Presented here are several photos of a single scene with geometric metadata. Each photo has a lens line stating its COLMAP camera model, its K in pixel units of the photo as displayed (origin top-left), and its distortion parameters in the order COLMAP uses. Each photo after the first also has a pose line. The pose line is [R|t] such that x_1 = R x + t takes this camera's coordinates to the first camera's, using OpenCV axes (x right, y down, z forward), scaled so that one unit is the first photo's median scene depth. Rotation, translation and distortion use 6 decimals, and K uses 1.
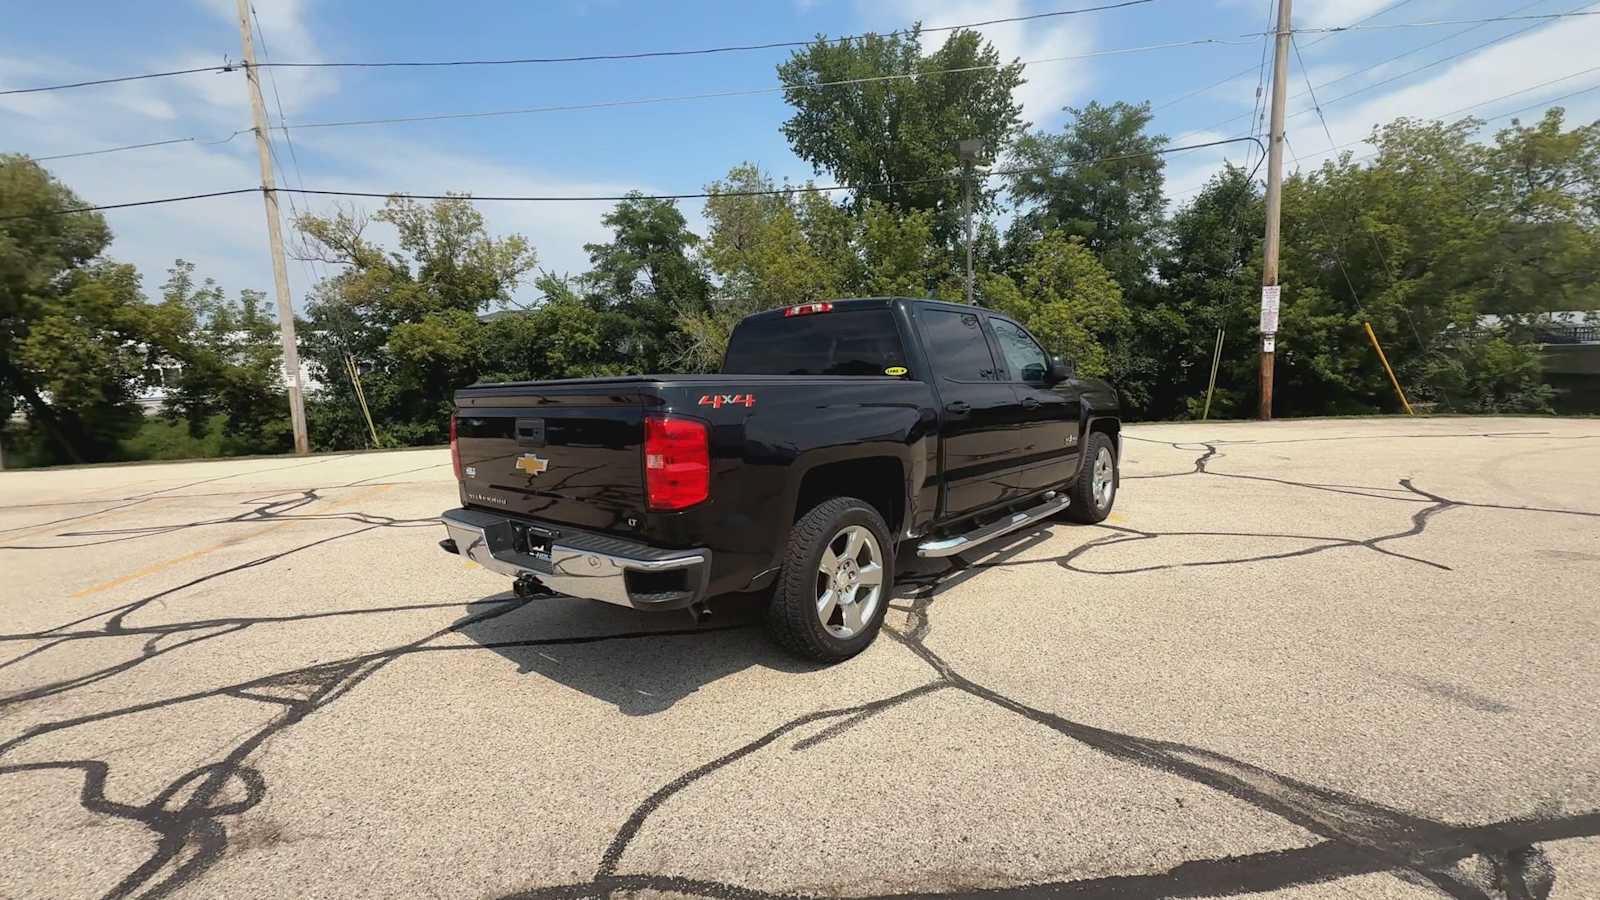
lens RADIAL K [[707.2, 0, 801.6], [0, 707.2, 456.5], [0, 0, 1]] dist [0.001491, -0.000929]
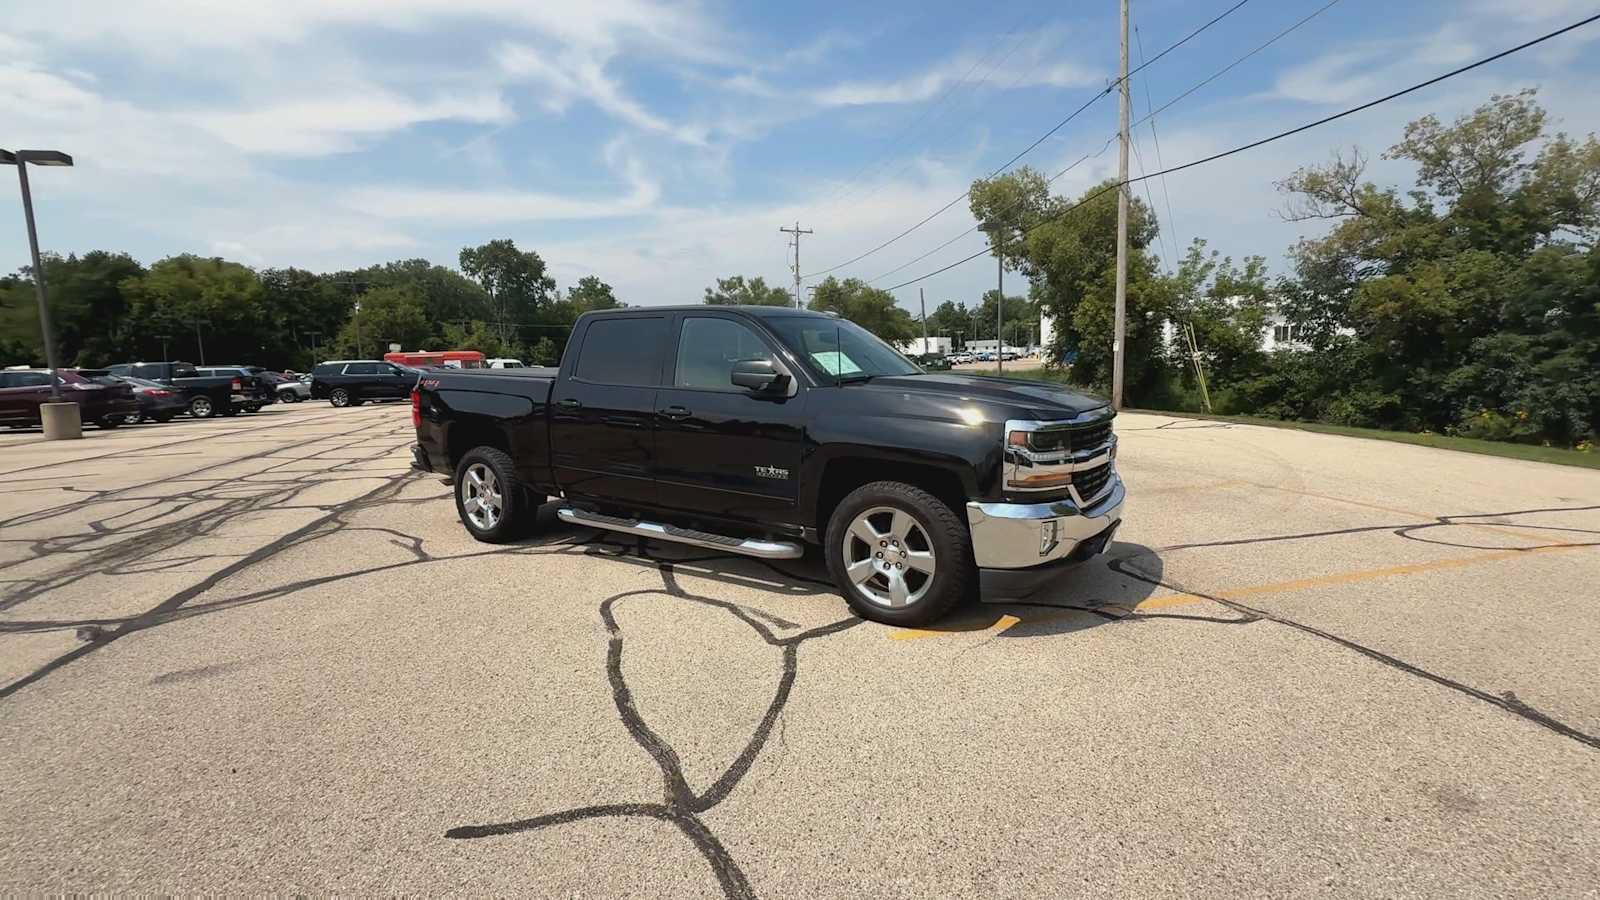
lens RADIAL K [[707.2, 0, 802.5], [0, 707.2, 447.3], [0, 0, 1]] dist [0.001491, -0.000929]
pose [[0.144030, 0.157102, -0.977023, 0.218743], [-0.104301, 0.984228, 0.142884, -0.031324], [0.984061, 0.081325, 0.158144, 0.178770]]
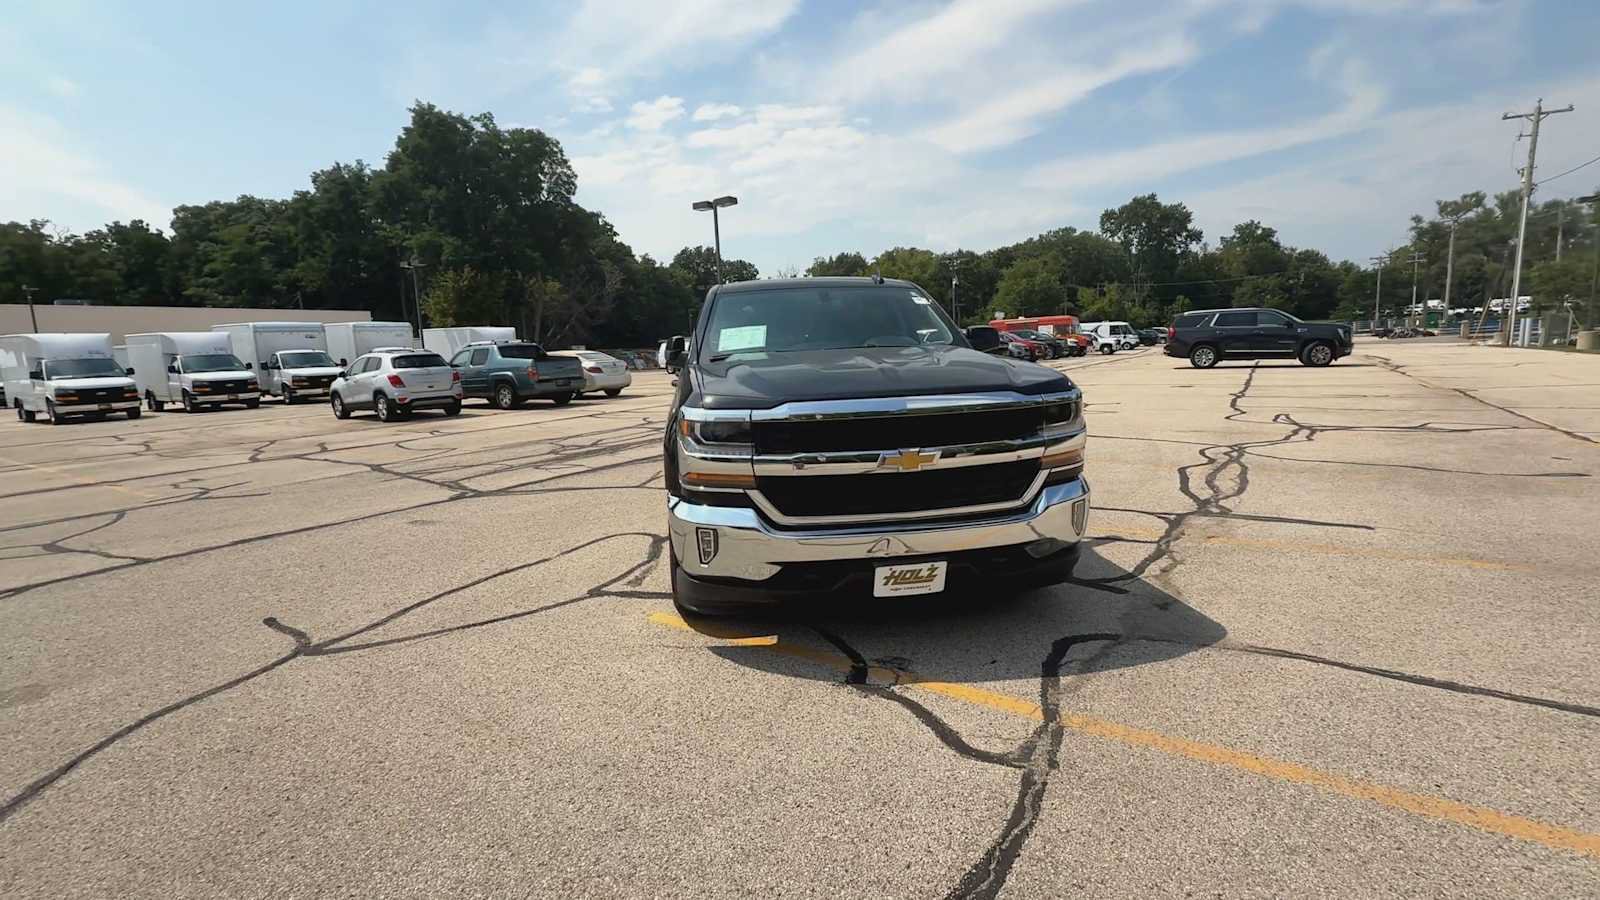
lens RADIAL K [[707.2, 0, 800.9], [0, 707.2, 455.0], [0, 0, 1]] dist [0.001491, -0.000929]
pose [[-0.652603, 0.185106, -0.734742, 0.172035], [-0.019564, 0.965260, 0.260558, -0.043399], [0.757448, 0.184416, -0.626310, 0.315439]]
